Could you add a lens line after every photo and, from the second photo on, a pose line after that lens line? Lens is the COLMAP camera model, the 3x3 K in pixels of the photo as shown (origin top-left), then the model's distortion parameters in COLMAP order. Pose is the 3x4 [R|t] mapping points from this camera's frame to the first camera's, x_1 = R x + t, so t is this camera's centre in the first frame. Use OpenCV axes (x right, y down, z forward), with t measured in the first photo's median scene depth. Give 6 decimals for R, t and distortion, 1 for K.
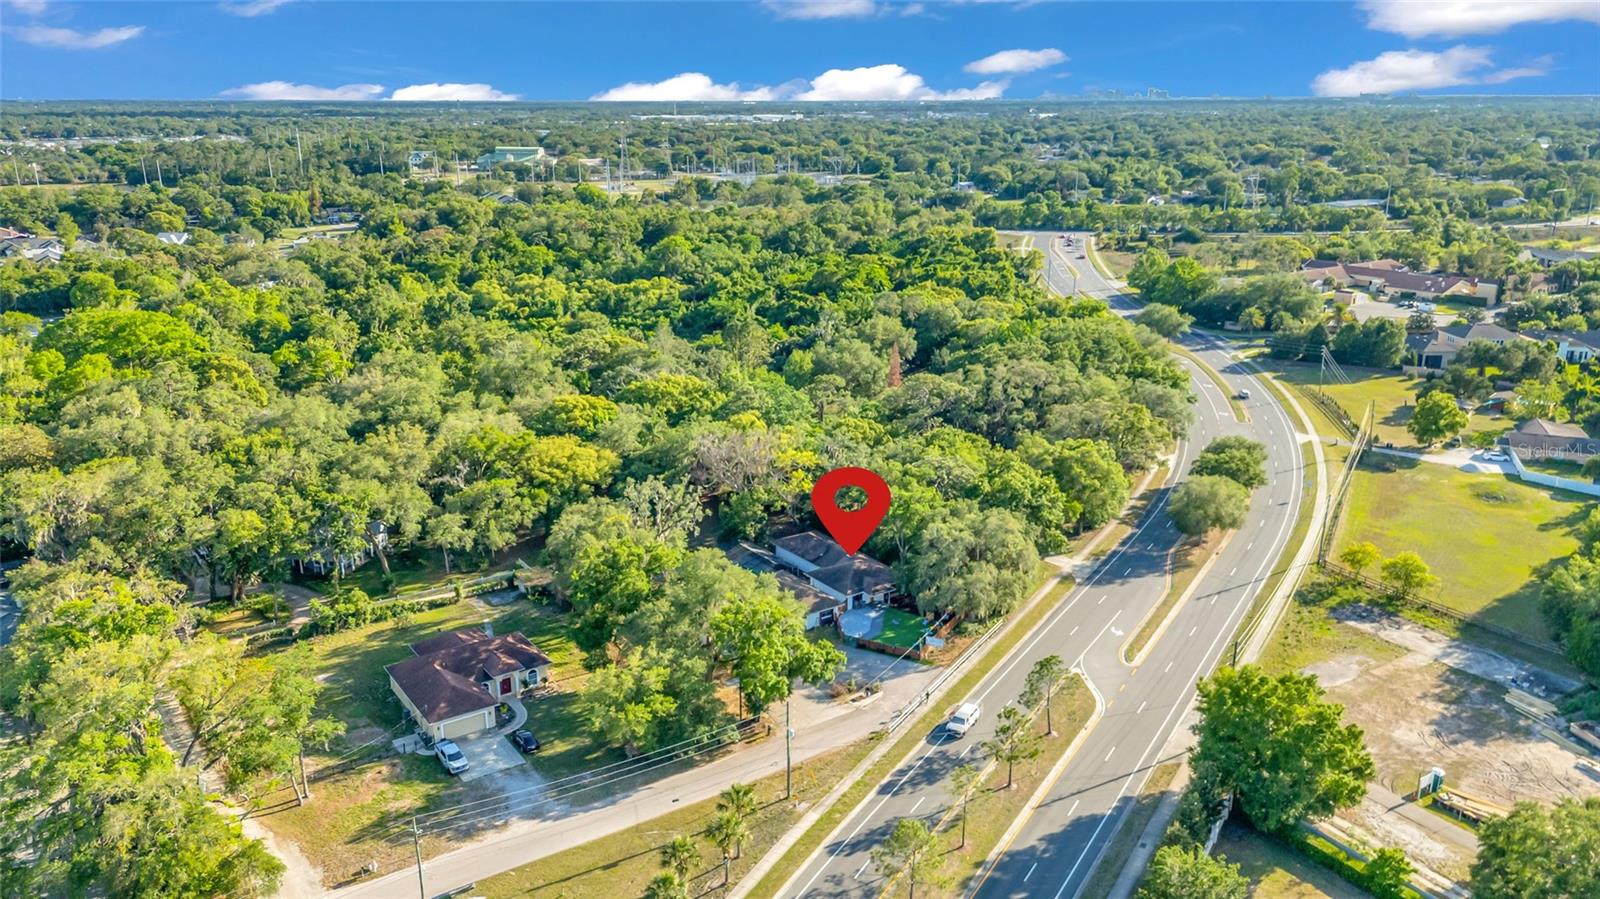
lens RADIAL K [[1181.2, 0, 800.0], [0, 1181.2, 449.5], [0, 0, 1]] dist [0.027713, -0.007387]
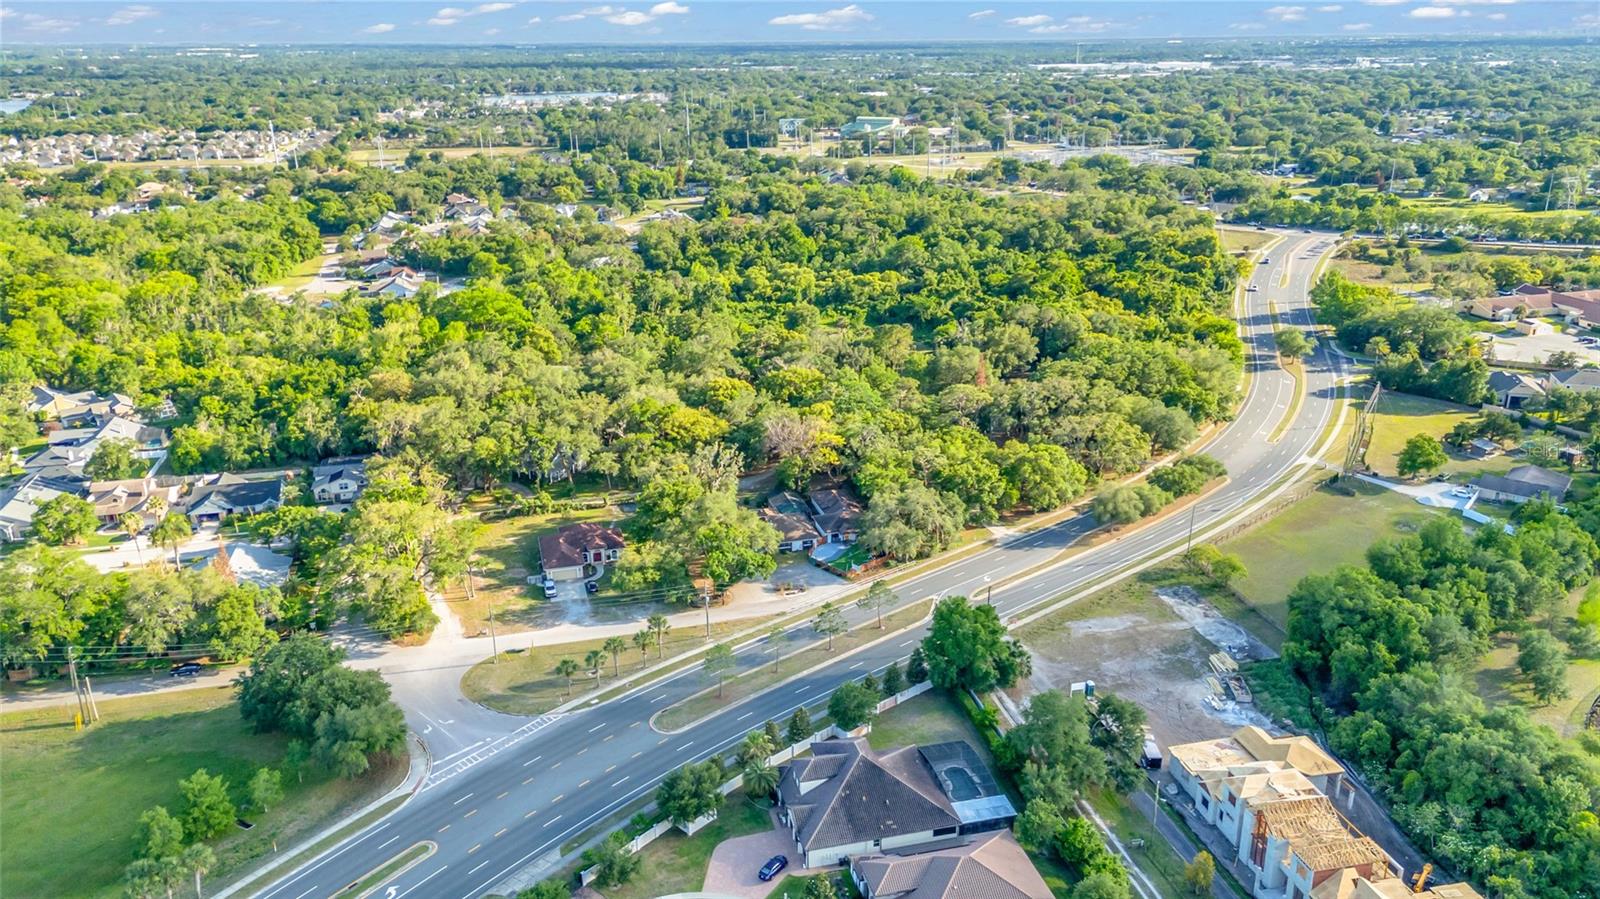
lens RADIAL K [[1155.7, 0, 799.1], [0, 1155.7, 474.4], [0, 0, 1]] dist [0.088356, -0.117095]
pose [[0.942826, 0.110898, -0.314294, 0.419820], [-0.088226, 0.992423, 0.085513, -0.069000], [0.321395, -0.052895, 0.945467, -0.380384]]
